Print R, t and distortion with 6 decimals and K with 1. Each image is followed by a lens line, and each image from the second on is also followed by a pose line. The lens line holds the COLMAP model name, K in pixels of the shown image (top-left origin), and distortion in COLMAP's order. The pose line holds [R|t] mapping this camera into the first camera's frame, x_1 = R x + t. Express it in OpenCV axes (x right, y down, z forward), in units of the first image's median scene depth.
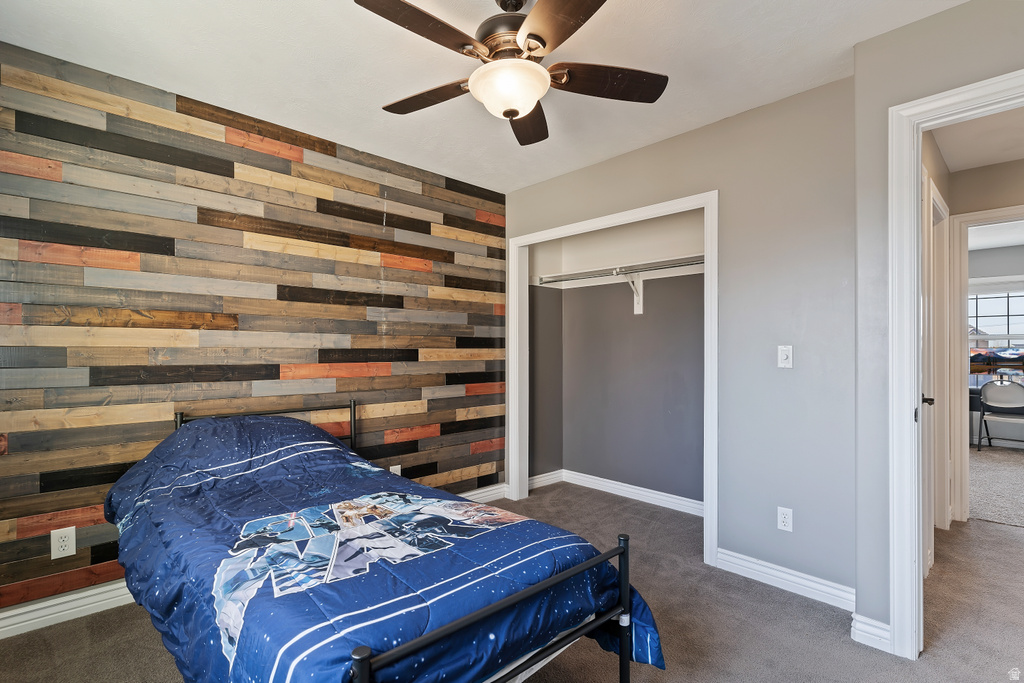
lens RADIAL K [[491.9, 0, 515.4], [0, 491.9, 349.0], [0, 0, 1]] dist [0.007301, -0.001883]
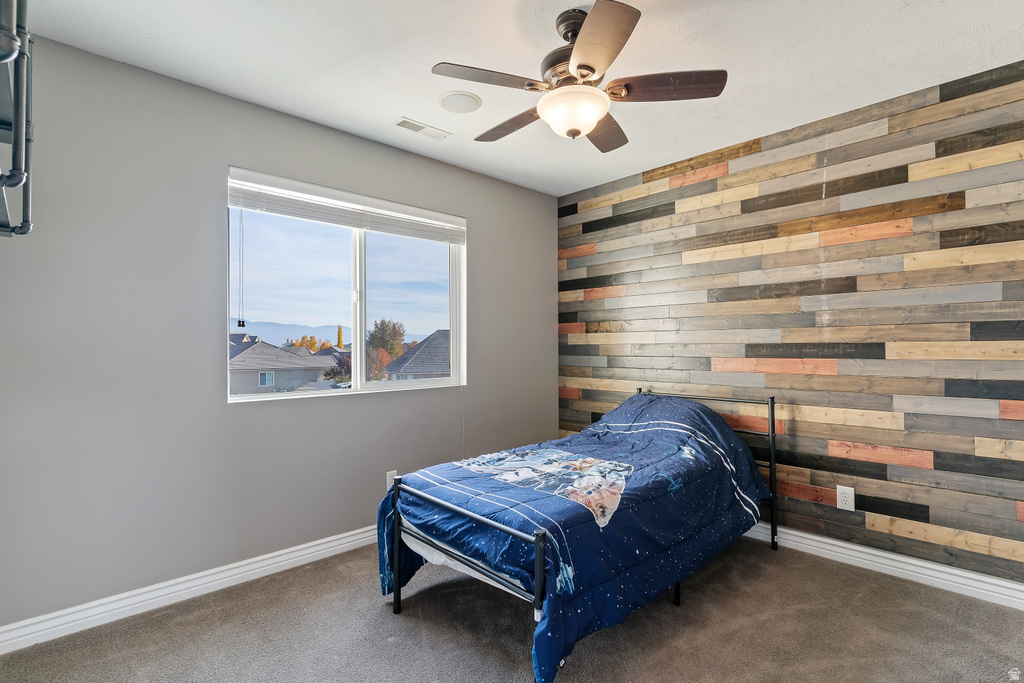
lens RADIAL K [[491.9, 0, 507.3], [0, 491.9, 343.6], [0, 0, 1]] dist [0.007301, -0.001883]
pose [[-0.012206, -0.009034, -0.999885, 0.600512], [0.007424, 0.999931, -0.009125, 0.004324], [0.999898, -0.007534, -0.012138, 0.467682]]
